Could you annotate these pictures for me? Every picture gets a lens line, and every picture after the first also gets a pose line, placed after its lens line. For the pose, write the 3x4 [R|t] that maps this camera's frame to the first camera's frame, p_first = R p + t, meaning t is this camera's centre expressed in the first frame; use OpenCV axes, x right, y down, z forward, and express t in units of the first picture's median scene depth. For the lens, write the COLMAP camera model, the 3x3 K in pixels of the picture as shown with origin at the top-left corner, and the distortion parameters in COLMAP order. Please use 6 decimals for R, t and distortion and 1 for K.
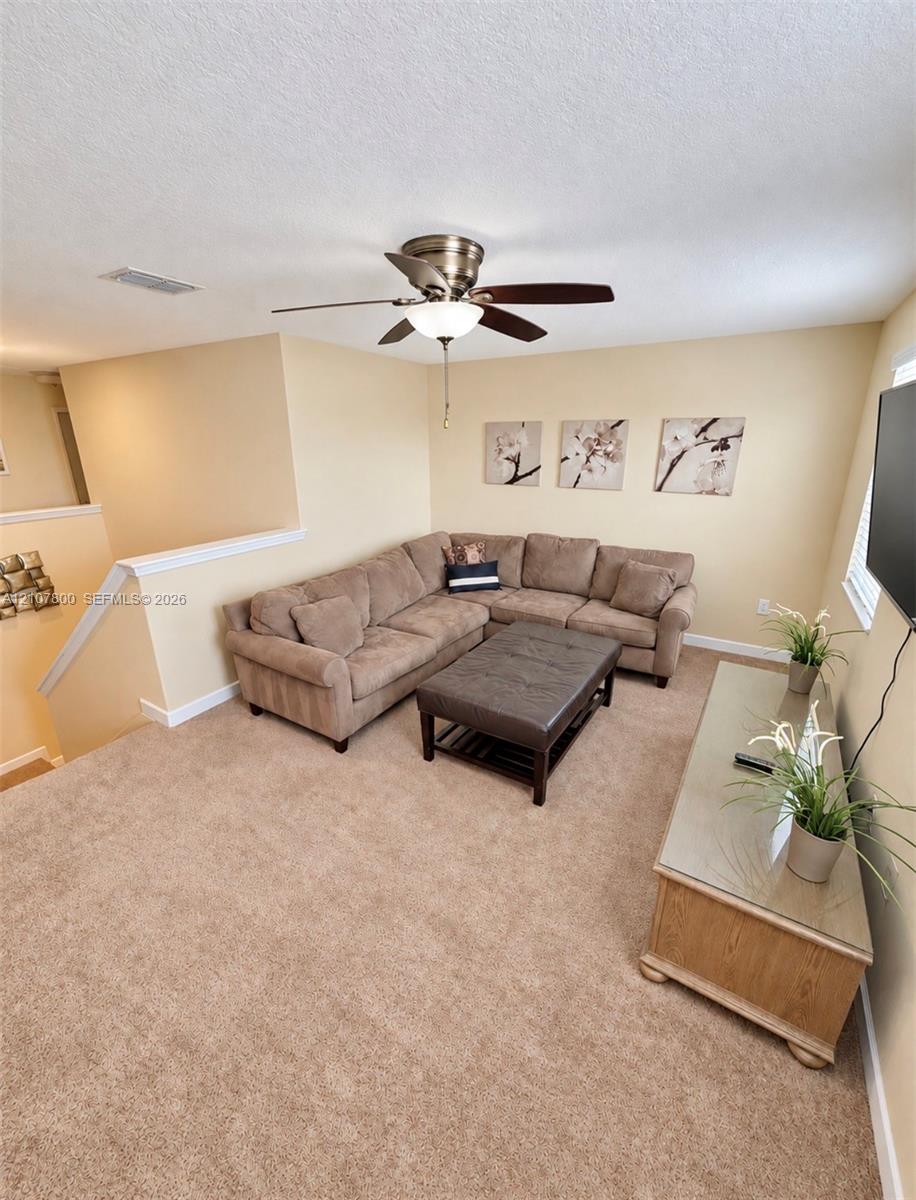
lens RADIAL K [[492.7, 0, 455.6], [0, 492.7, 600.9], [0, 0, 1]] dist [-0.001272, -0.000032]
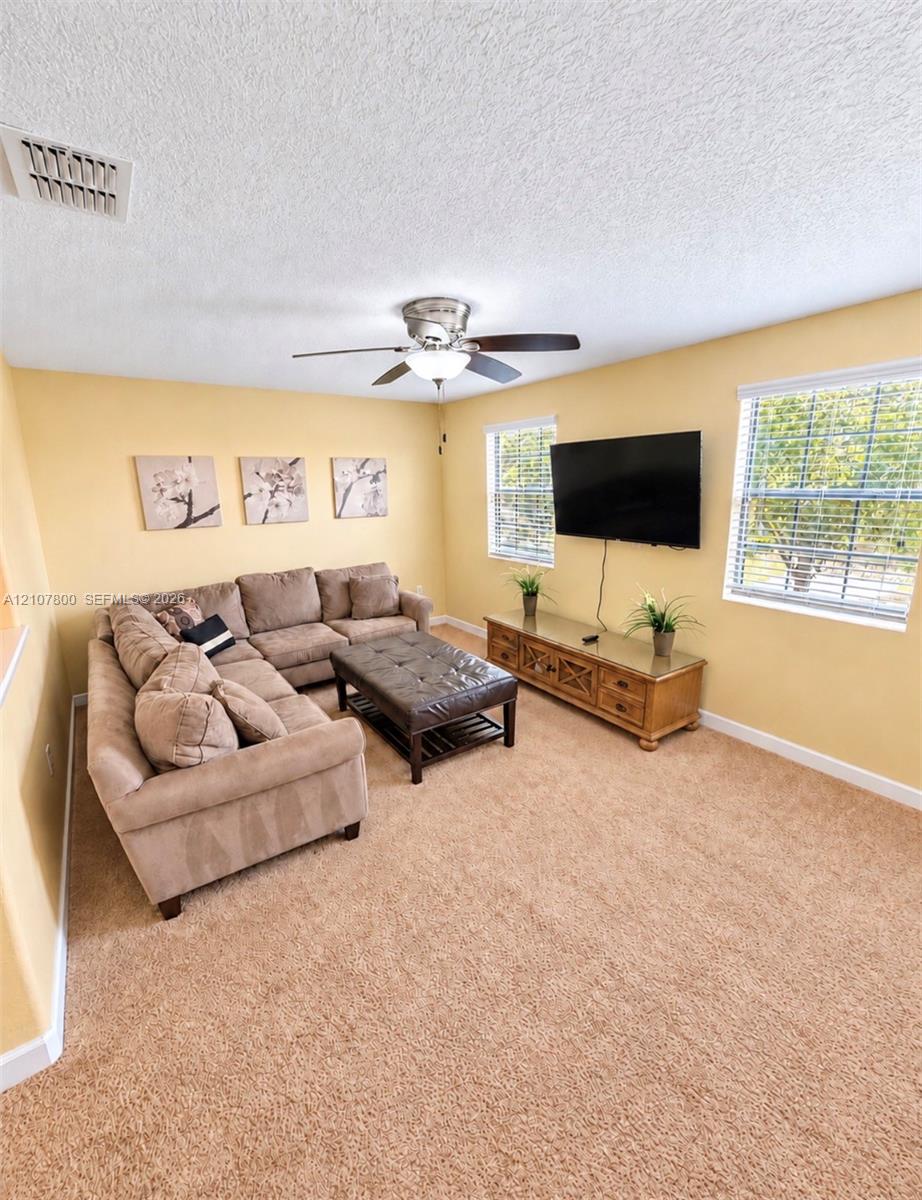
lens RADIAL K [[504.2, 0, 455.4], [0, 504.2, 601.5], [0, 0, 1]] dist [-0.000717, 0.000085]
pose [[0.402673, -0.223548, 0.887627, -0.562230], [0.305217, 0.947013, 0.100042, -0.066987], [-0.862958, 0.230635, 0.449567, 0.256904]]
